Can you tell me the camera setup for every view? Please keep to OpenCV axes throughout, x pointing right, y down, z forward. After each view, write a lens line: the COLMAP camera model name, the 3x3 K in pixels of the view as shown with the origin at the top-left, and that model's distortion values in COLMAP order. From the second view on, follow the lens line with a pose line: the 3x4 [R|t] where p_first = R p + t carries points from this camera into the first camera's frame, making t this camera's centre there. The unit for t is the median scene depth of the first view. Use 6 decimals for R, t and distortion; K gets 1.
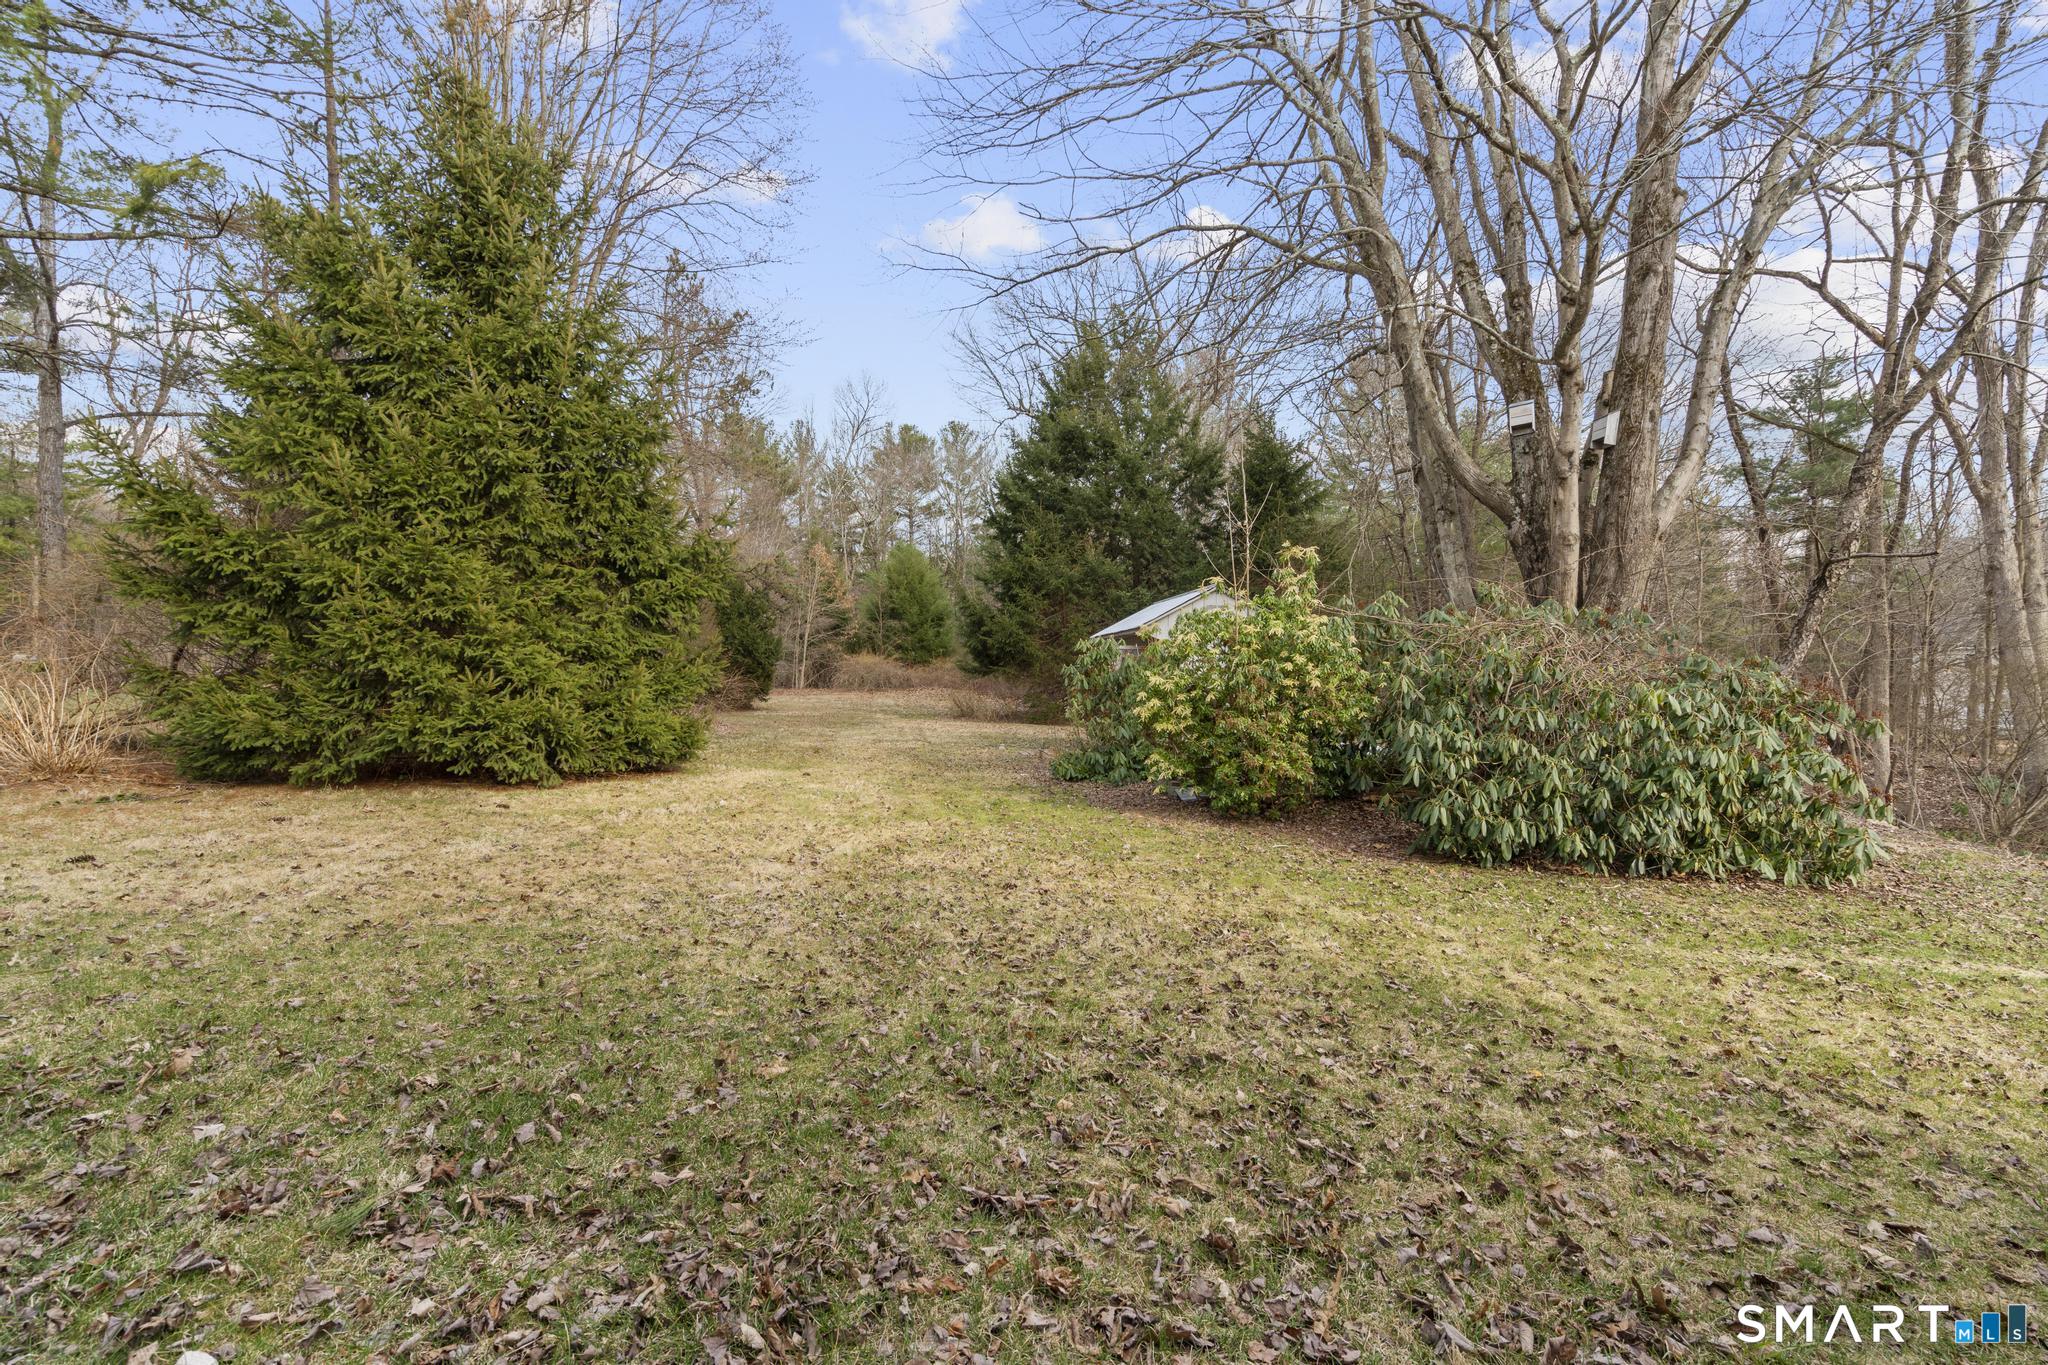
lens RADIAL K [[916.3, 0, 1025.3], [0, 916.3, 678.8], [0, 0, 1]] dist [-0.008218, 0.003716]
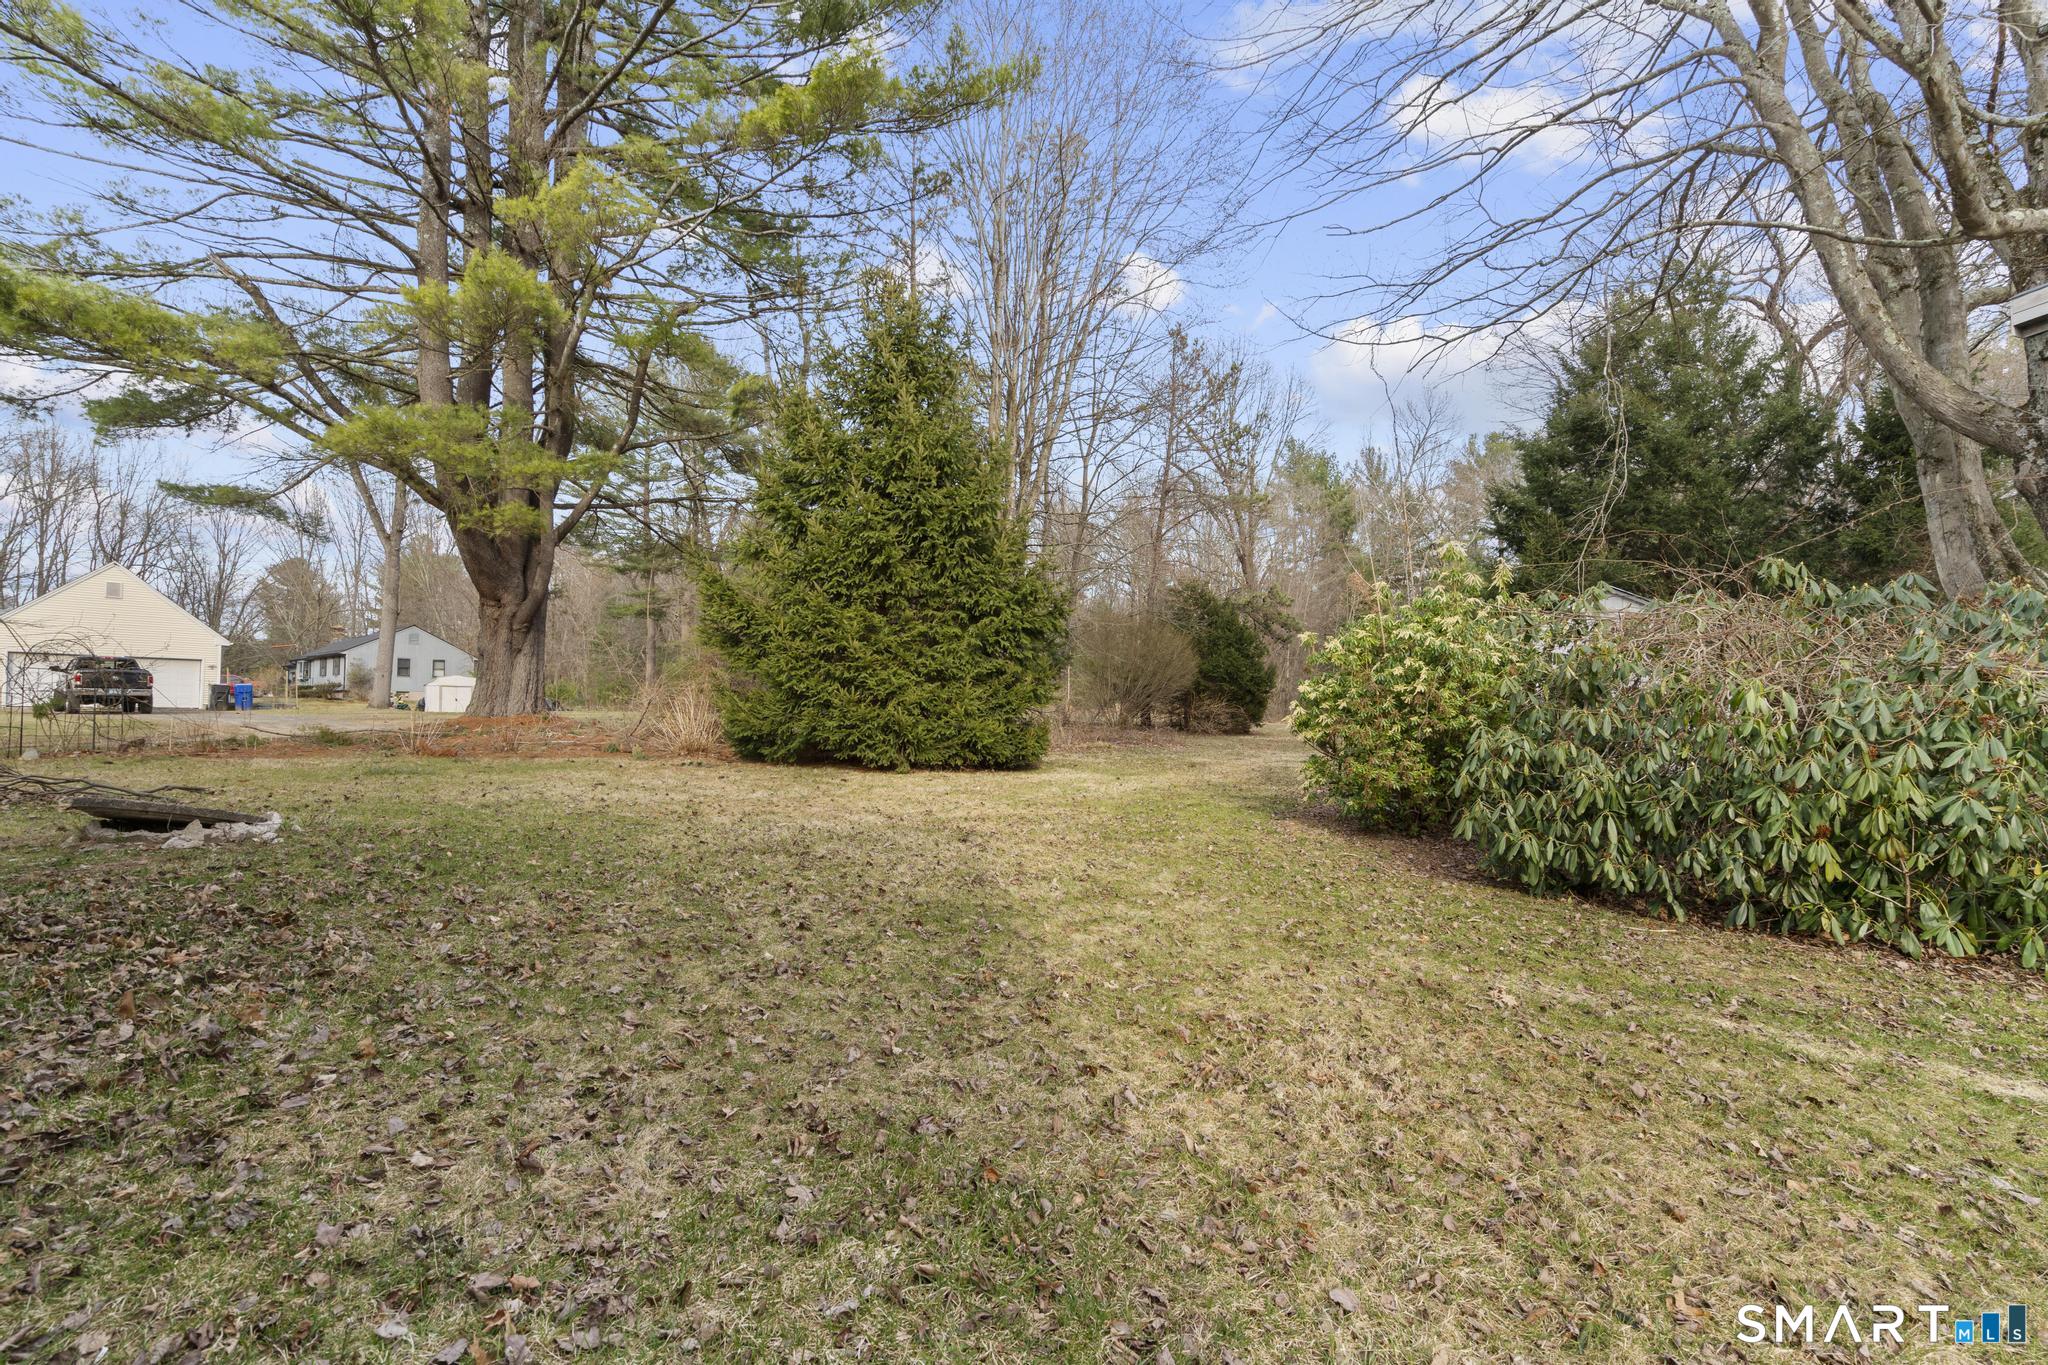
lens RADIAL K [[916.3, 0, 1039.7], [0, 916.3, 688.3], [0, 0, 1]] dist [-0.008218, 0.003716]
pose [[0.804204, -0.011700, -0.594238, 0.455777], [-0.003919, 0.999680, -0.024986, 0.025042], [0.594340, 0.022422, 0.803901, 0.016136]]
